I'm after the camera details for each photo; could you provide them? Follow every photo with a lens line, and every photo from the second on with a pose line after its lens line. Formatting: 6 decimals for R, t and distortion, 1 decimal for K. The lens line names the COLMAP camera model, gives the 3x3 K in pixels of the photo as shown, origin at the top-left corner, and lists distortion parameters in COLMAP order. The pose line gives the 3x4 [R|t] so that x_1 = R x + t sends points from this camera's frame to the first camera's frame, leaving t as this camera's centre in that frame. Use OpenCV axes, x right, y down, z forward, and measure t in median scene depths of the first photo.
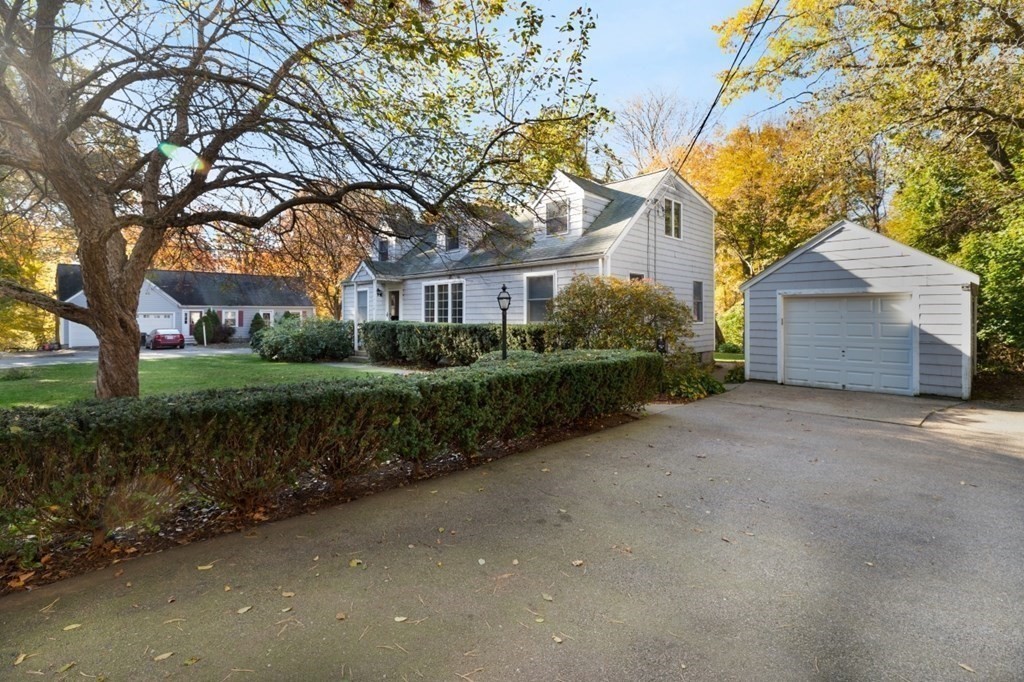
lens RADIAL K [[488.8, 0, 509.5], [0, 488.8, 317.8], [0, 0, 1]] dist [-0.002351, -0.000737]
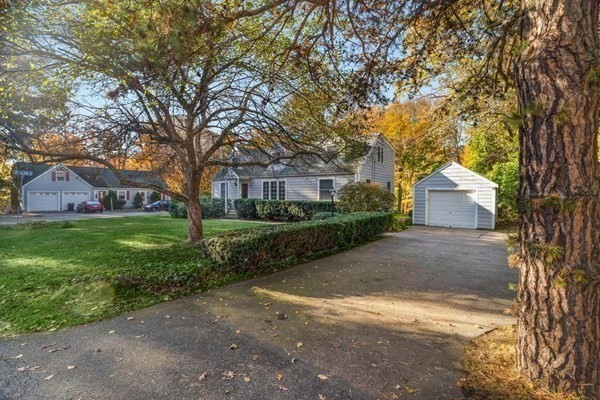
lens RADIAL K [[280.5, 0, 301.9], [0, 280.5, 197.8], [0, 0, 1]] dist [-0.003753, -0.000180]
pose [[0.989146, 0.004018, 0.146882, -0.213049], [-0.005867, 0.999909, 0.012160, -0.014872], [-0.146820, -0.012889, 0.989079, -0.236006]]
